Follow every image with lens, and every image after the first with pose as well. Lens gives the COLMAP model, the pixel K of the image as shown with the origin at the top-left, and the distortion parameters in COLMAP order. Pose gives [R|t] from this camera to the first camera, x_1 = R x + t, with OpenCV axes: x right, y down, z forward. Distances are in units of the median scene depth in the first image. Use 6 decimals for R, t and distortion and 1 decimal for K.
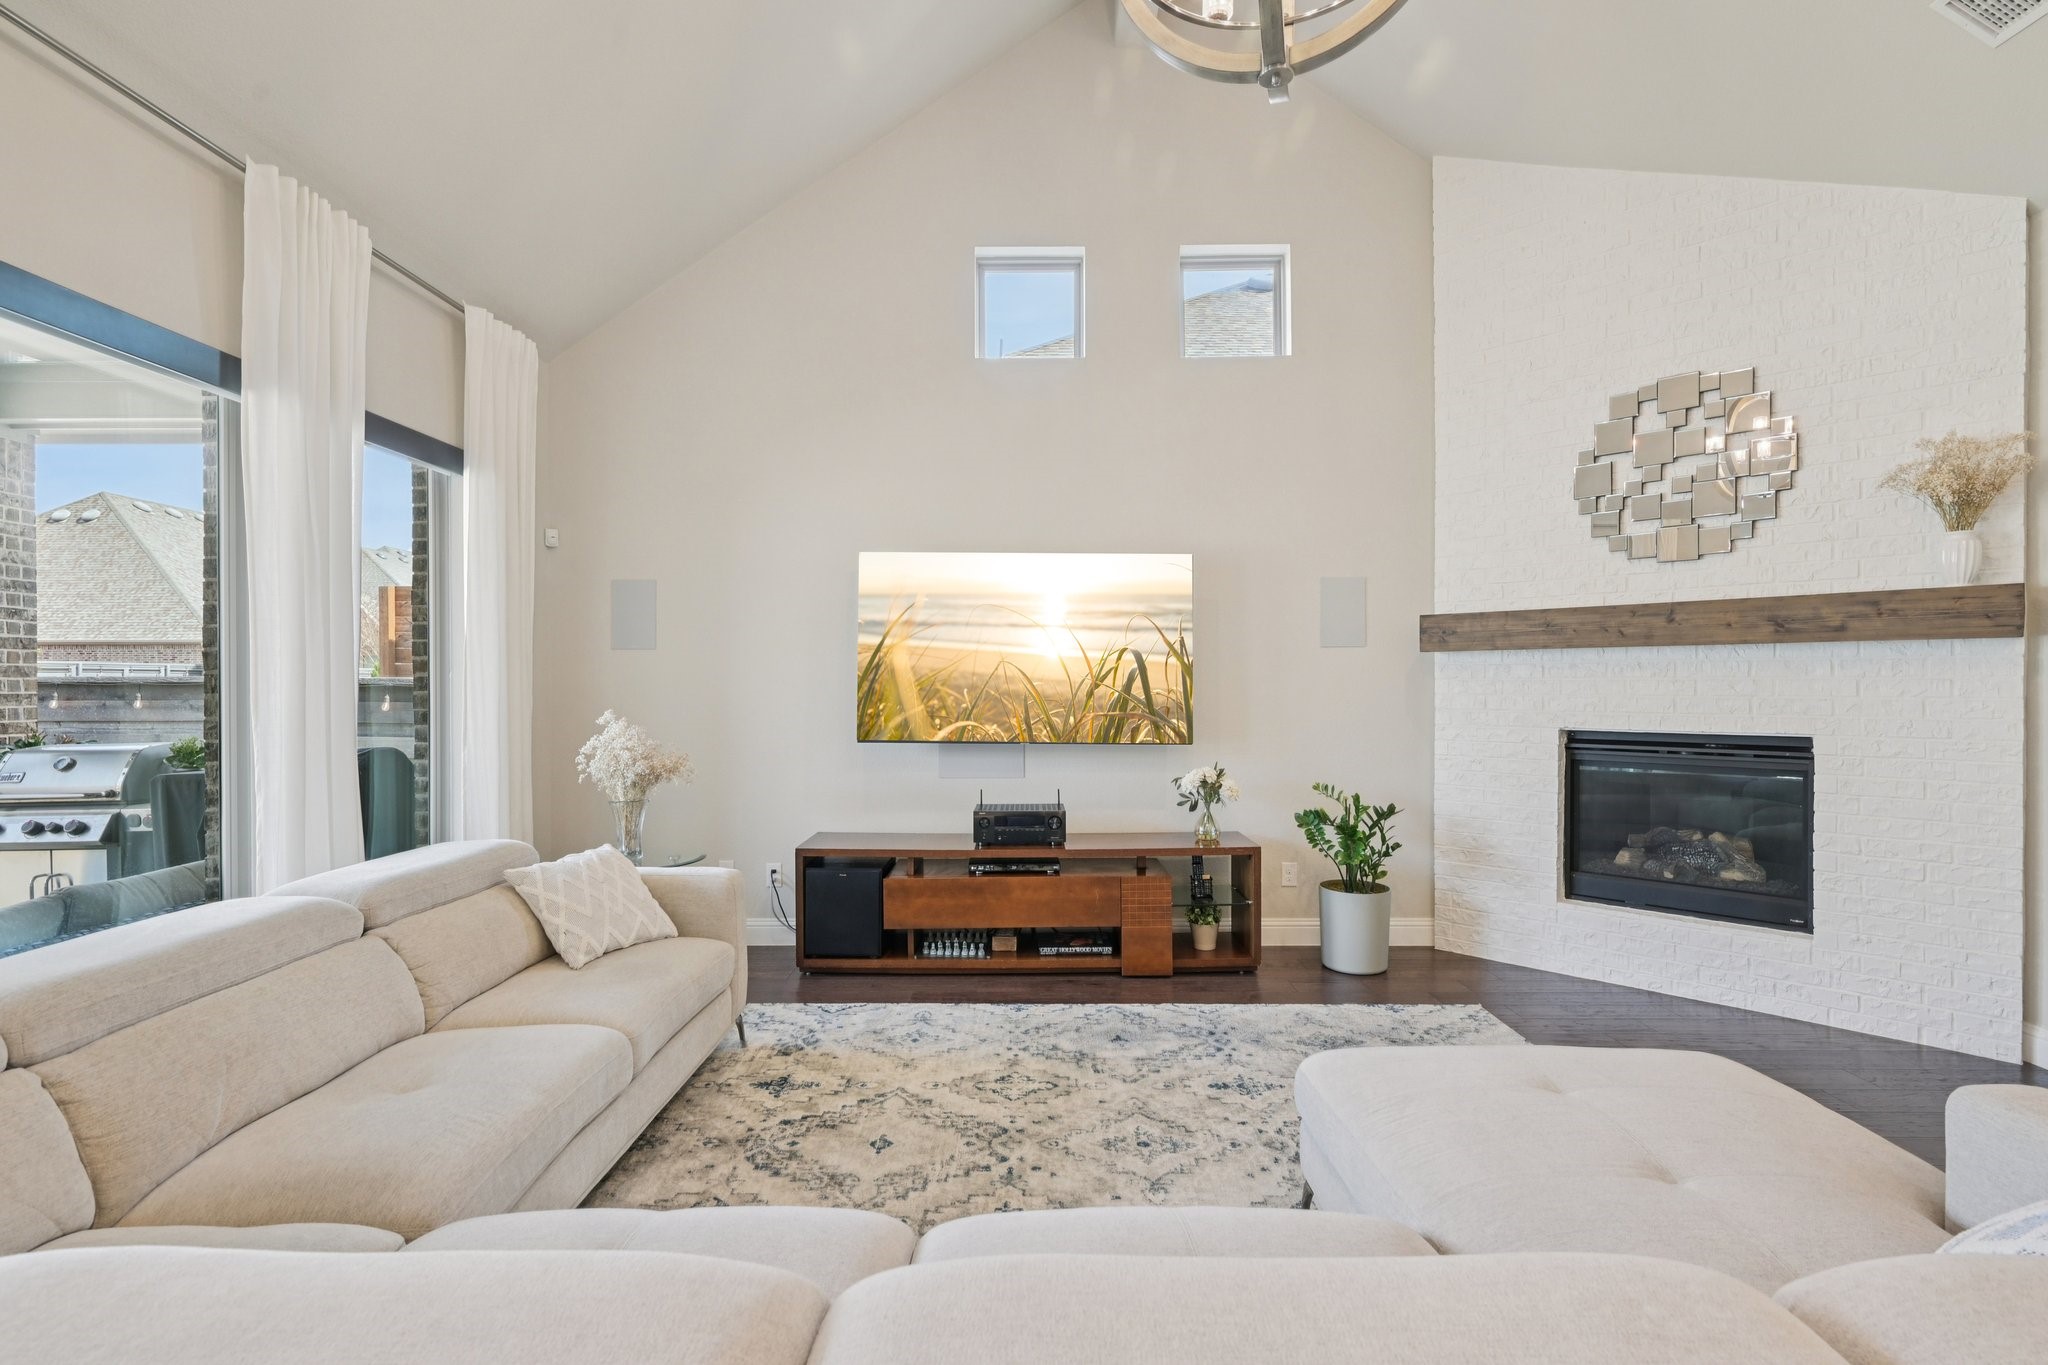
lens RADIAL K [[942.1, 0, 1026.3], [0, 942.1, 686.3], [0, 0, 1]] dist [0.001323, 0.000167]
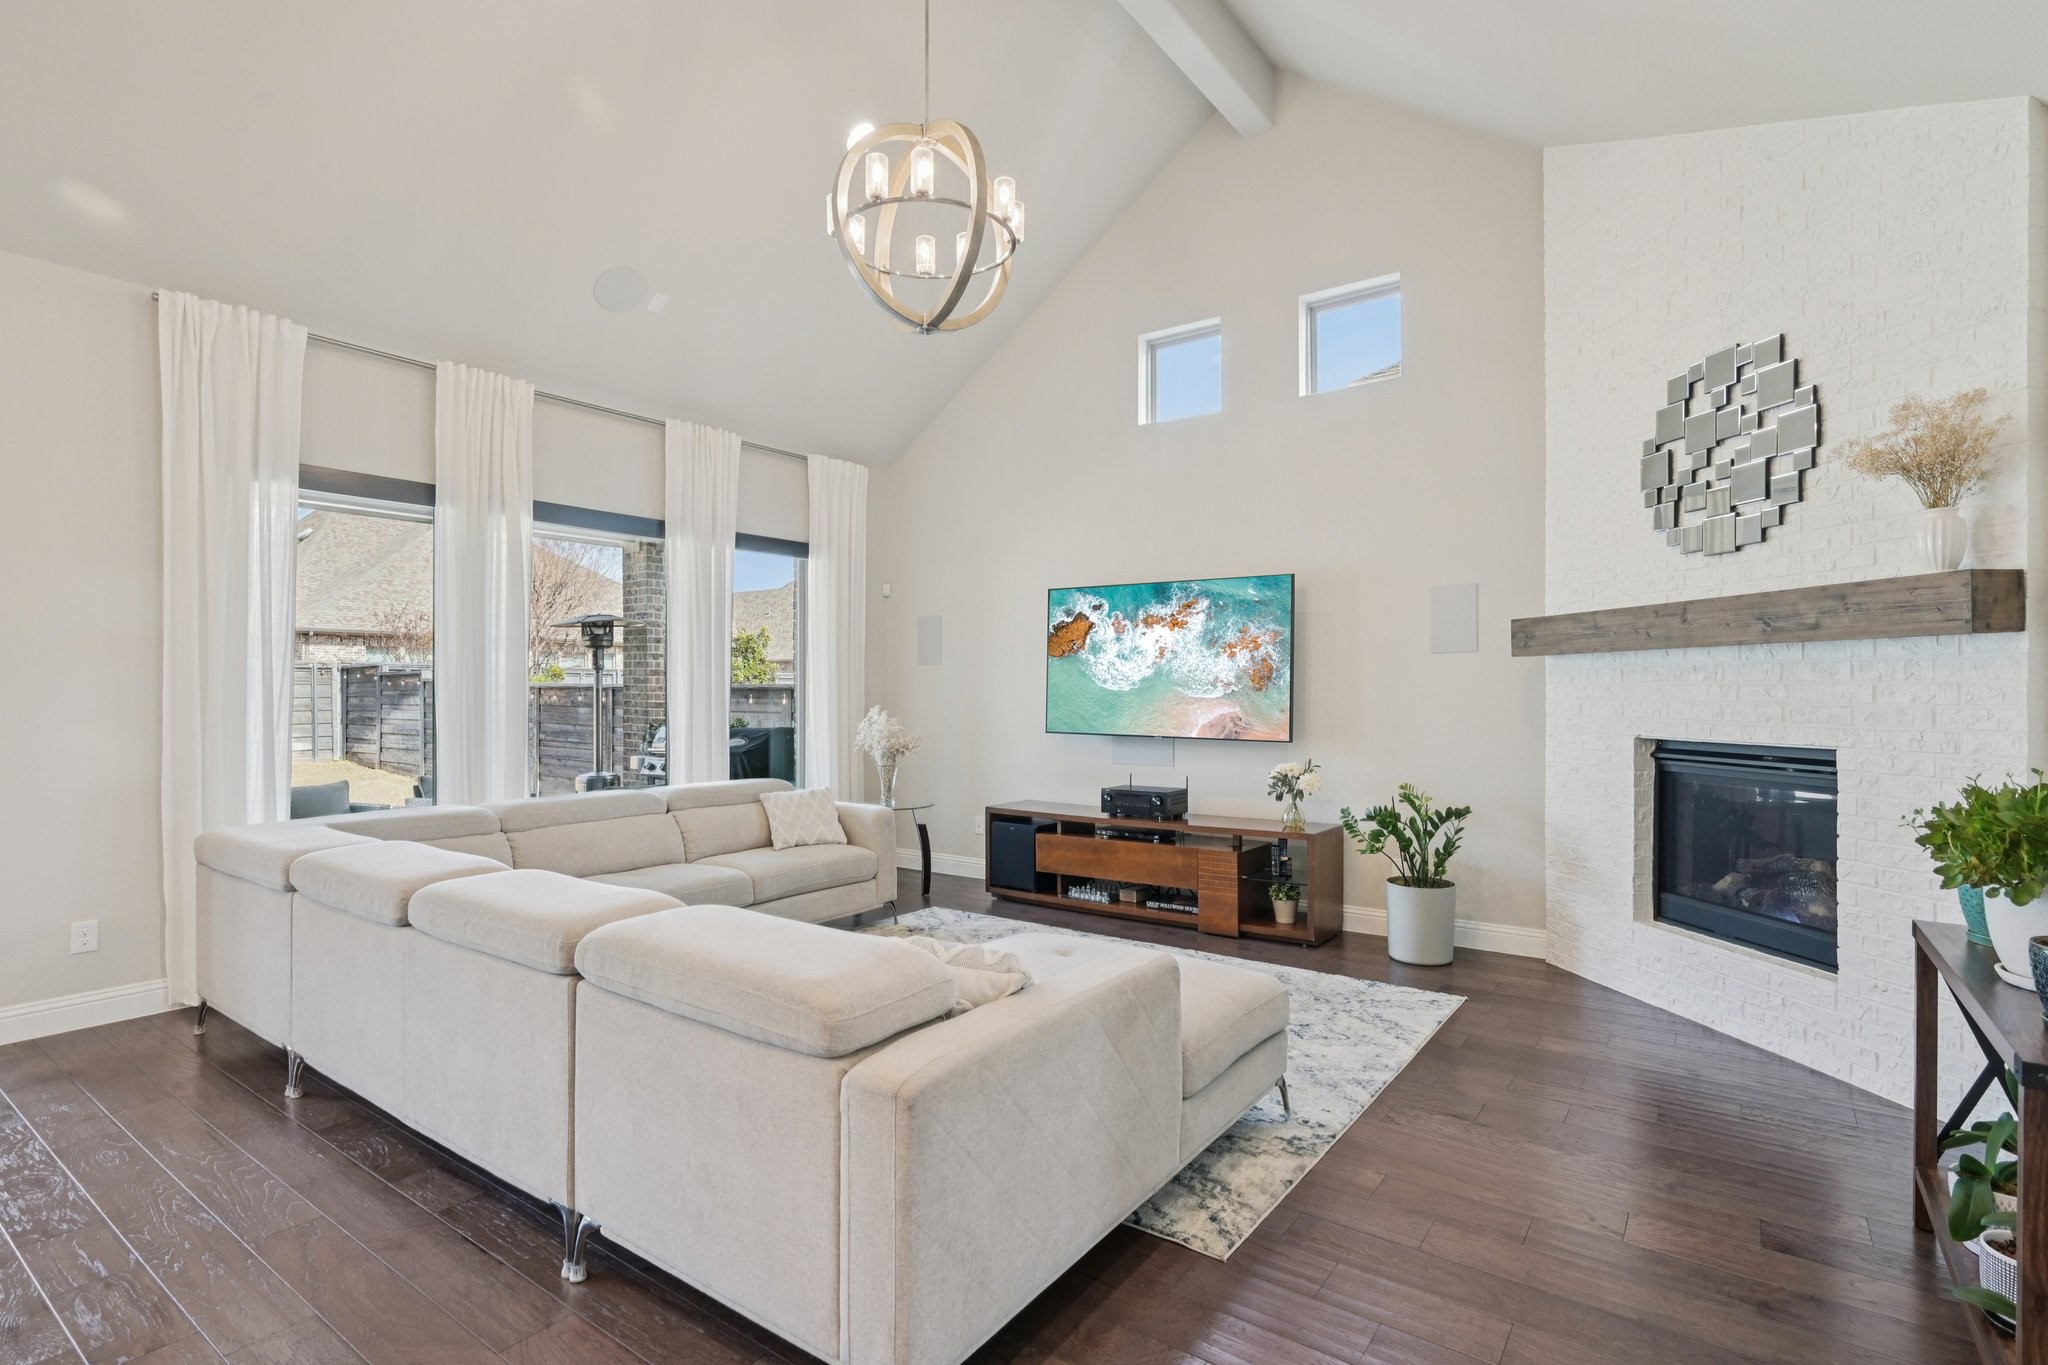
lens RADIAL K [[980.9, 0, 1024.0], [0, 980.9, 682.5], [0, 0, 1]] dist [-0.000890, 0.000392]
pose [[0.814525, -0.003250, -0.580119, 0.676562], [-0.002266, 0.999959, -0.008784, 0.001193], [0.580124, 0.008469, 0.814484, -0.157941]]
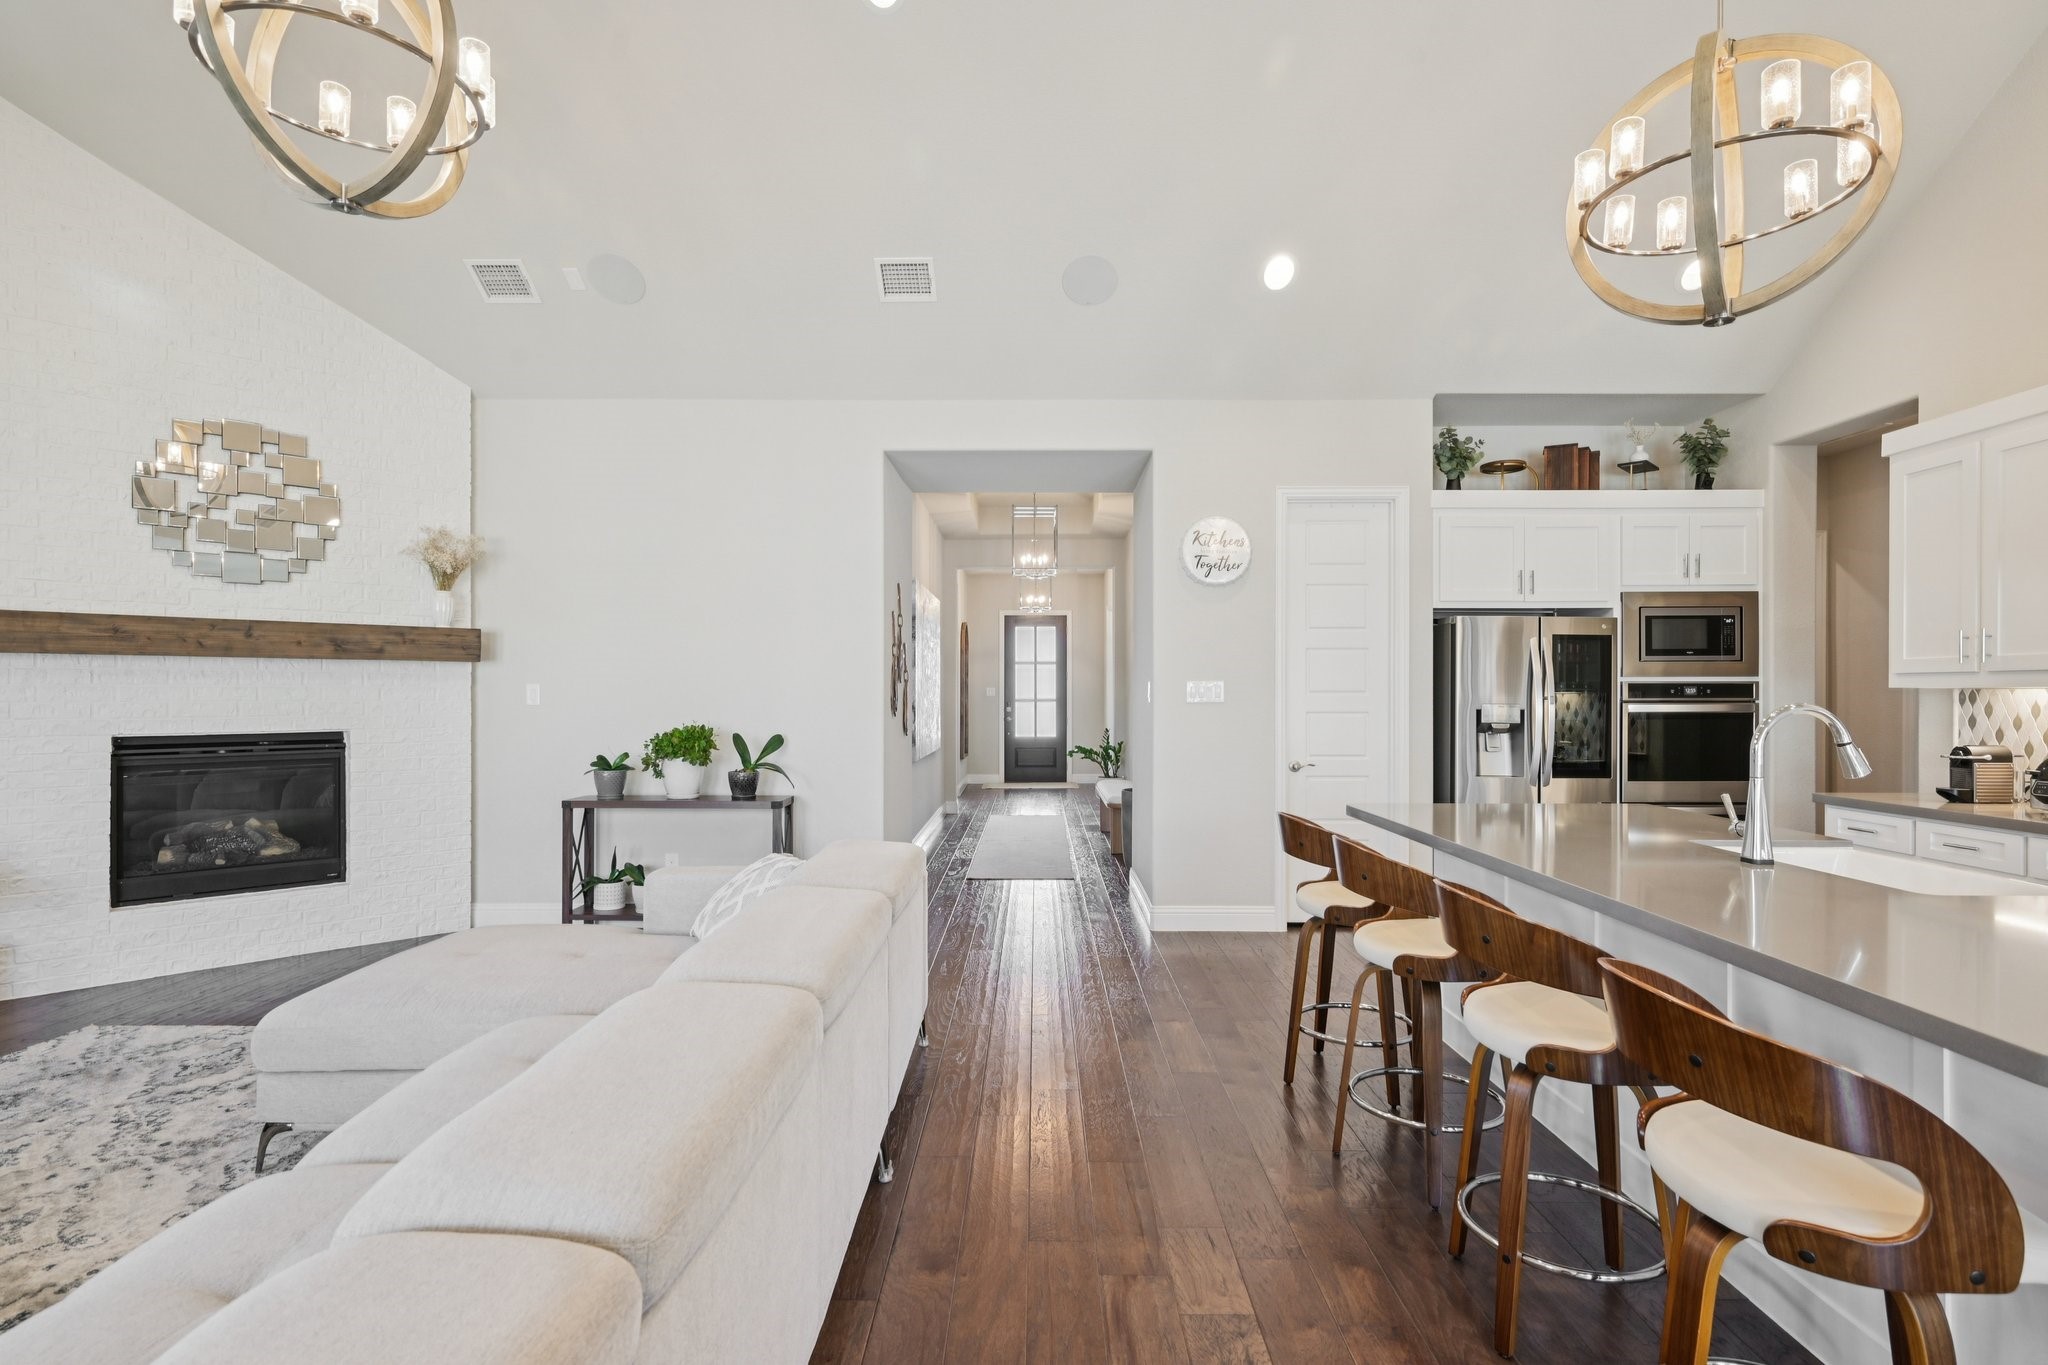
lens RADIAL K [[993.7, 0, 1029.3], [0, 993.7, 693.3], [0, 0, 1]] dist [0.001041, 0.000452]
pose [[0.000700, -0.001404, 0.999999, -0.503532], [0.000017, 0.999999, 0.001404, -0.000969], [-1.000000, 0.000016, 0.000700, 0.042956]]
